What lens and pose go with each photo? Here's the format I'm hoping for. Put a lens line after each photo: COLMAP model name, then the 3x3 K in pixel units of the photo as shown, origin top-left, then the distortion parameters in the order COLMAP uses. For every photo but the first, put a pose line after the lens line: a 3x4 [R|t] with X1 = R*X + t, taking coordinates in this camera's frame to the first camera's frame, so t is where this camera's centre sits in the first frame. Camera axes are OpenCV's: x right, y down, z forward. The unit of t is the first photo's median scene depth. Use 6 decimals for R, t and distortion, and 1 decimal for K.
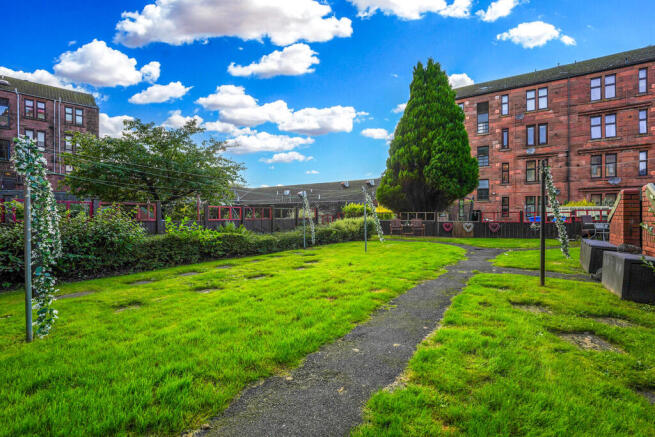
lens RADIAL K [[287.3, 0, 327.5], [0, 287.3, 218.5], [0, 0, 1]] dist [-0.000693, 0.000101]
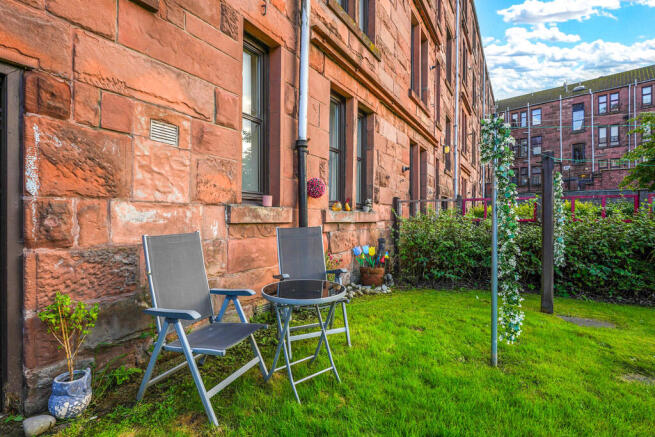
lens RADIAL K [[313.5, 0, 327.5], [0, 313.5, 218.5], [0, 0, 1]] dist [-0.000198, 0.000149]
pose [[0.029158, 0.004384, -0.999565, -0.143332], [-0.008776, 0.999953, 0.004130, 0.008796], [0.999536, 0.008652, 0.029195, 0.447774]]
